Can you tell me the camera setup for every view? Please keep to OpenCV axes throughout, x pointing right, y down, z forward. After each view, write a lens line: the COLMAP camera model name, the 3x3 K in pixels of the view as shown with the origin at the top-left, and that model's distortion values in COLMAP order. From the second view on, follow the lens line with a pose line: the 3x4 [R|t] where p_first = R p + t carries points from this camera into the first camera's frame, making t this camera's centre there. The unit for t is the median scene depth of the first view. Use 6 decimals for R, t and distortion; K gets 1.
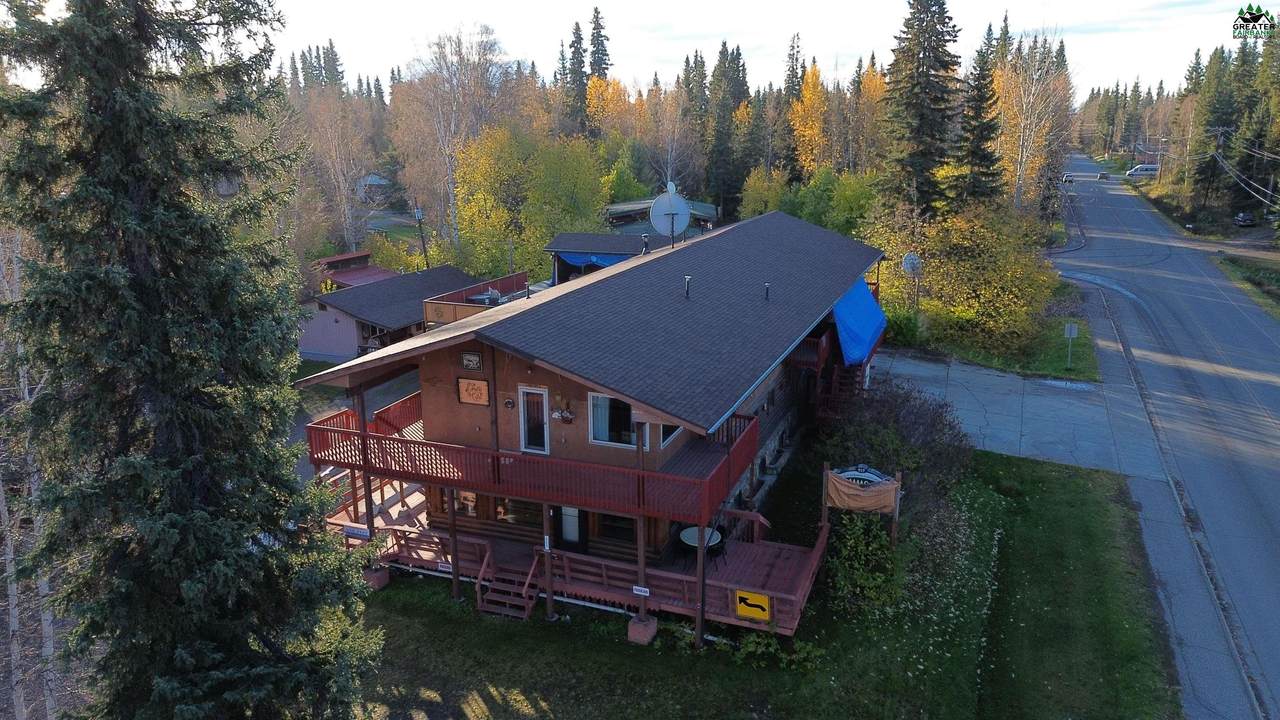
lens RADIAL K [[905.9, 0, 643.9], [0, 905.9, 358.9], [0, 0, 1]] dist [0.098431, -0.110754]
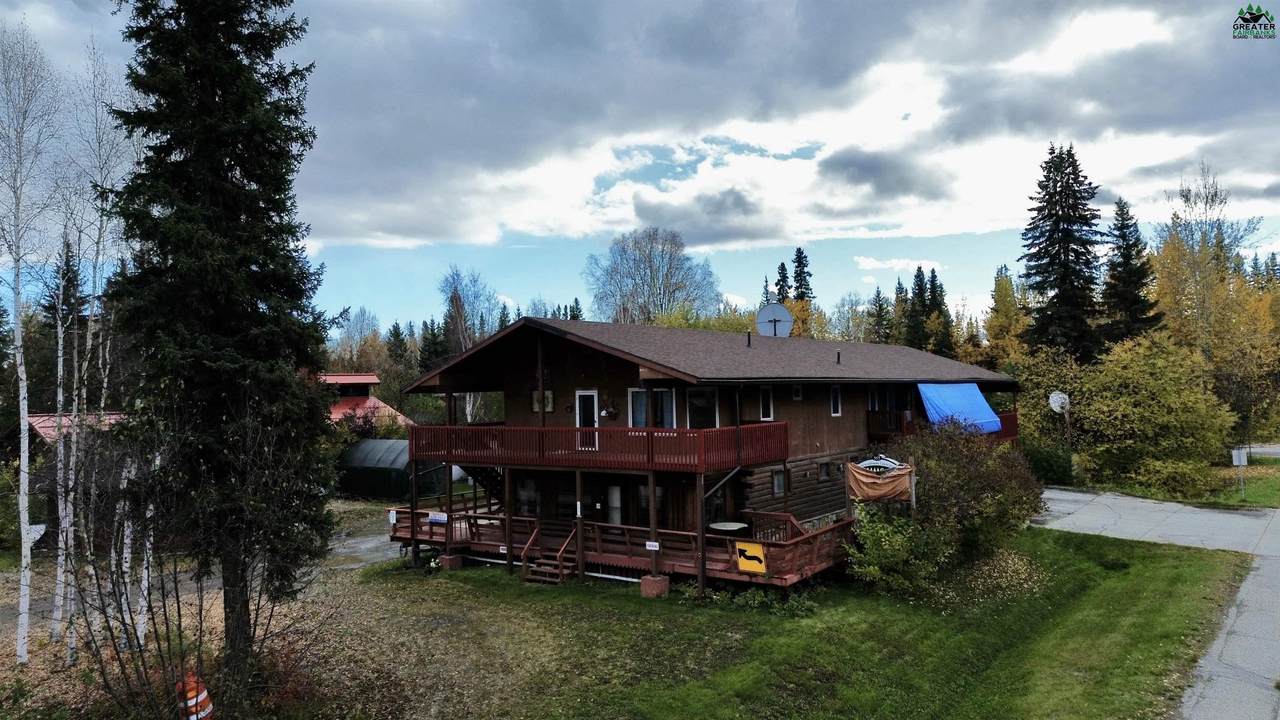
lens RADIAL K [[905.9, 0, 643.9], [0, 905.9, 358.9], [0, 0, 1]] dist [0.098431, -0.110754]
pose [[0.966648, -0.023743, -0.255004, 0.238586], [-0.050051, 0.958981, -0.279016, 0.304221], [0.251169, 0.282474, 0.925809, -0.064199]]
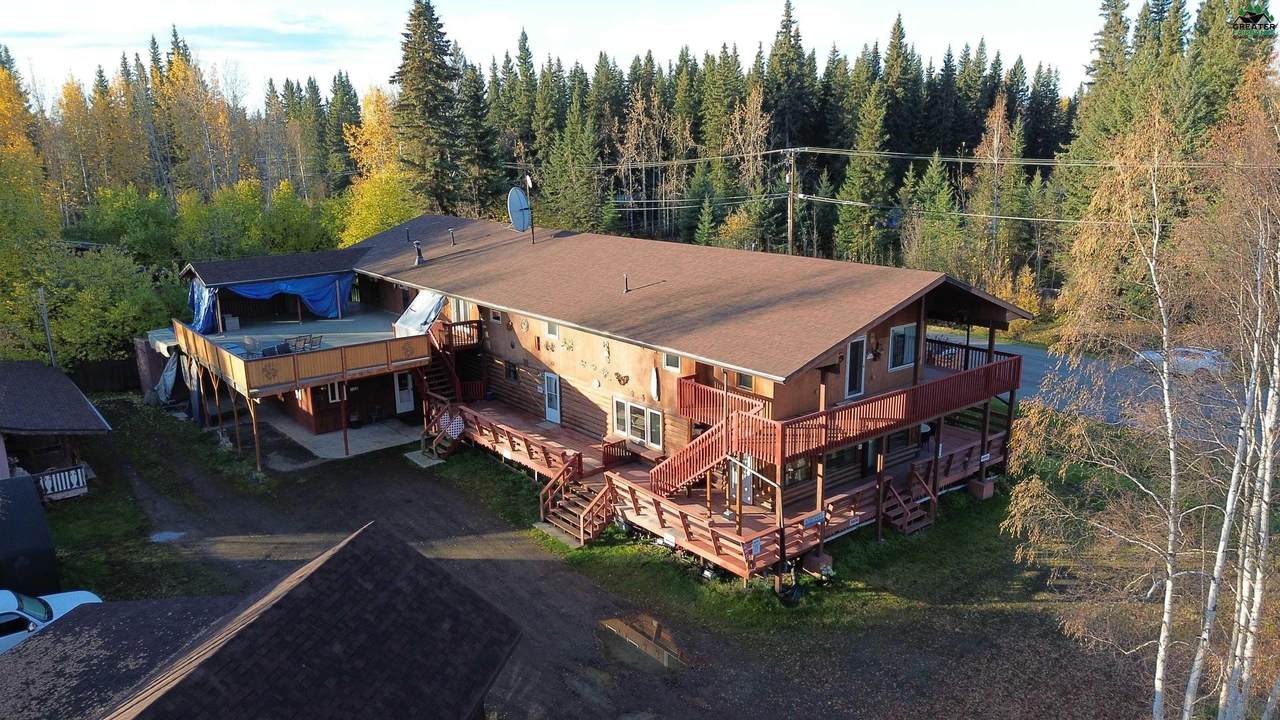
lens RADIAL K [[905.9, 0, 643.9], [0, 905.9, 358.9], [0, 0, 1]] dist [0.098431, -0.110754]
pose [[0.515757, -0.211465, 0.830227, -1.158963], [0.237140, 0.966434, 0.098840, -0.111452], [-0.823261, 0.145902, 0.548592, 0.589749]]
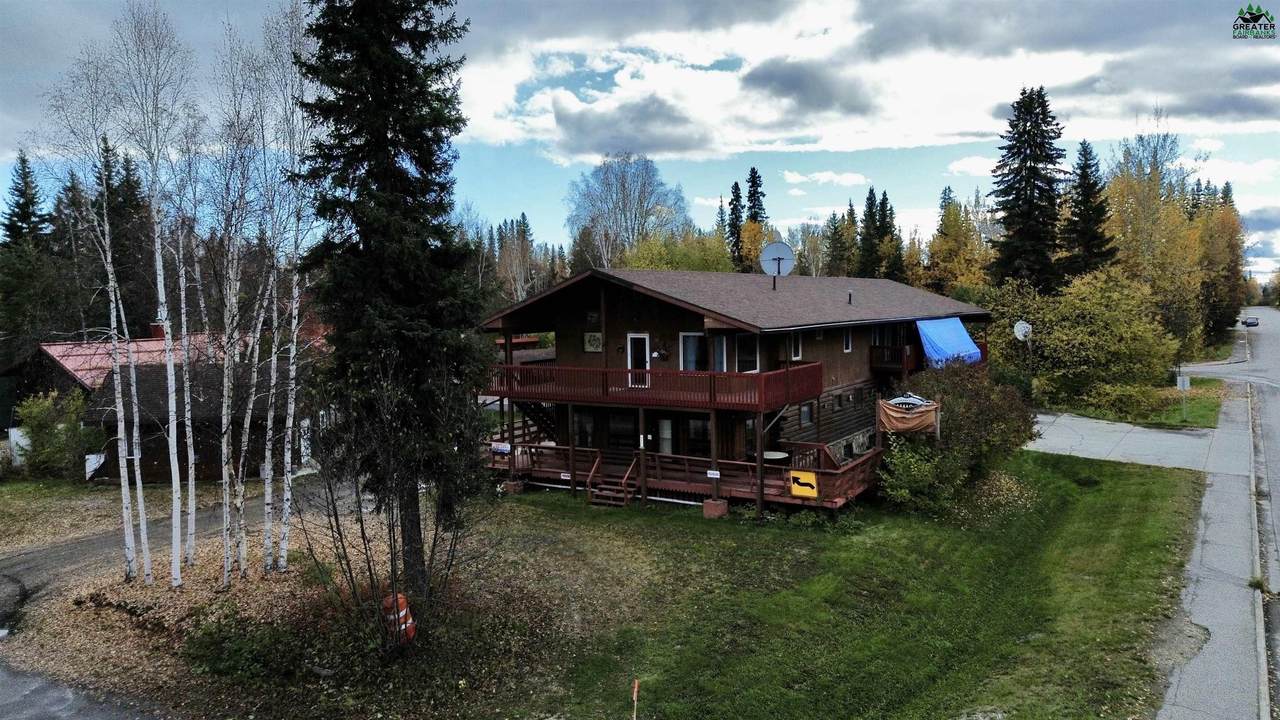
lens RADIAL K [[905.9, 0, 643.9], [0, 905.9, 358.9], [0, 0, 1]] dist [0.098431, -0.110754]
pose [[0.982877, 0.000237, -0.184261, 0.116078], [-0.035502, 0.981506, -0.188112, 0.297279], [0.180809, 0.191433, 0.964708, -0.210826]]
